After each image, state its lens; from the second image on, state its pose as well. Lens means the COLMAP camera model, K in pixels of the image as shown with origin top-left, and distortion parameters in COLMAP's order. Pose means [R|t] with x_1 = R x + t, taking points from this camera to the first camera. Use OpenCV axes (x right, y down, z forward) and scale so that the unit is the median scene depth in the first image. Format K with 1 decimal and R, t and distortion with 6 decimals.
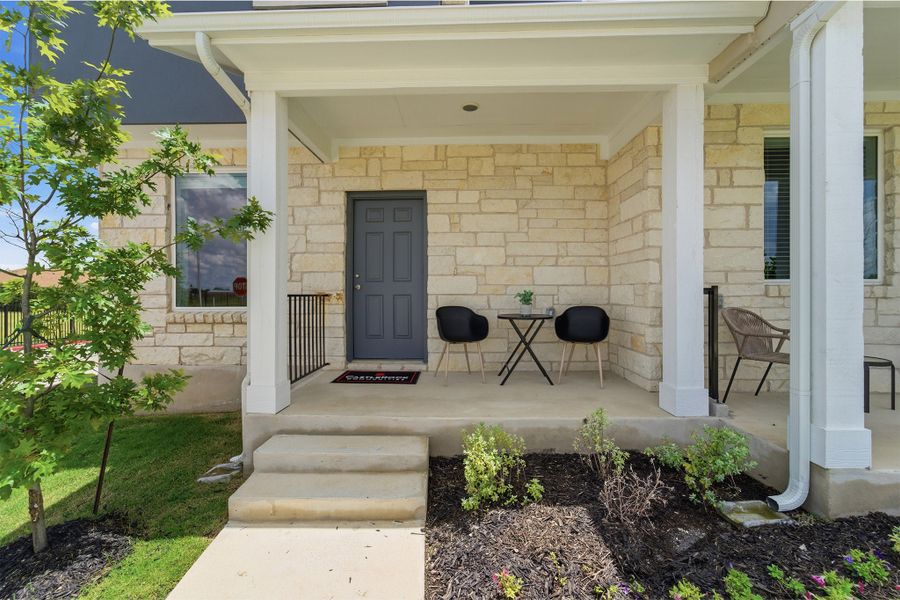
lens RADIAL K [[370.1, 0, 455.6], [0, 370.1, 291.3], [0, 0, 1]] dist [0.012834, 0.000421]
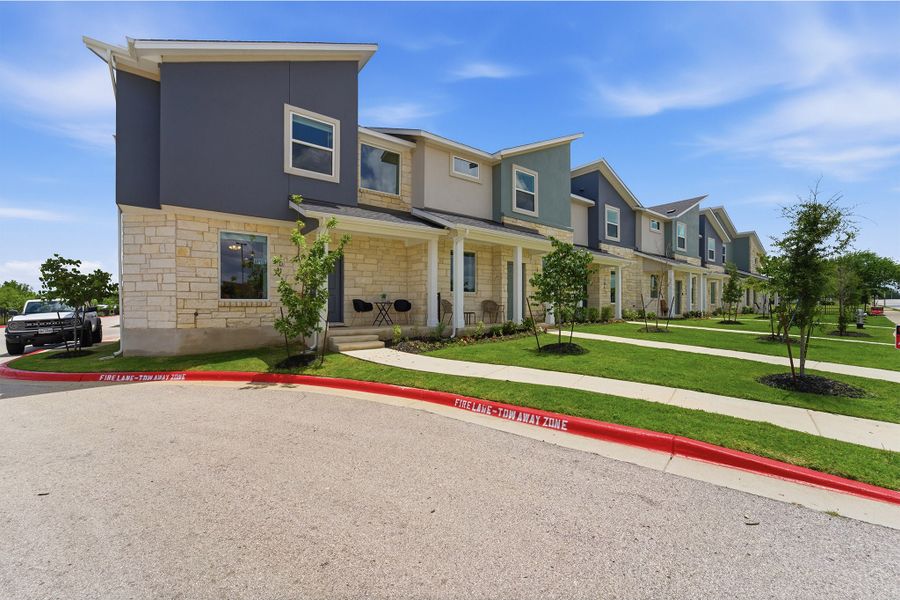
lens RADIAL K [[370.1, 0, 455.6], [0, 370.1, 291.3], [0, 0, 1]] dist [0.012834, 0.000421]
pose [[0.785352, 0.022176, 0.618652, -1.112078], [-0.000002, 0.999358, -0.035821, 0.079623], [-0.619050, 0.028131, 0.784848, -1.520782]]
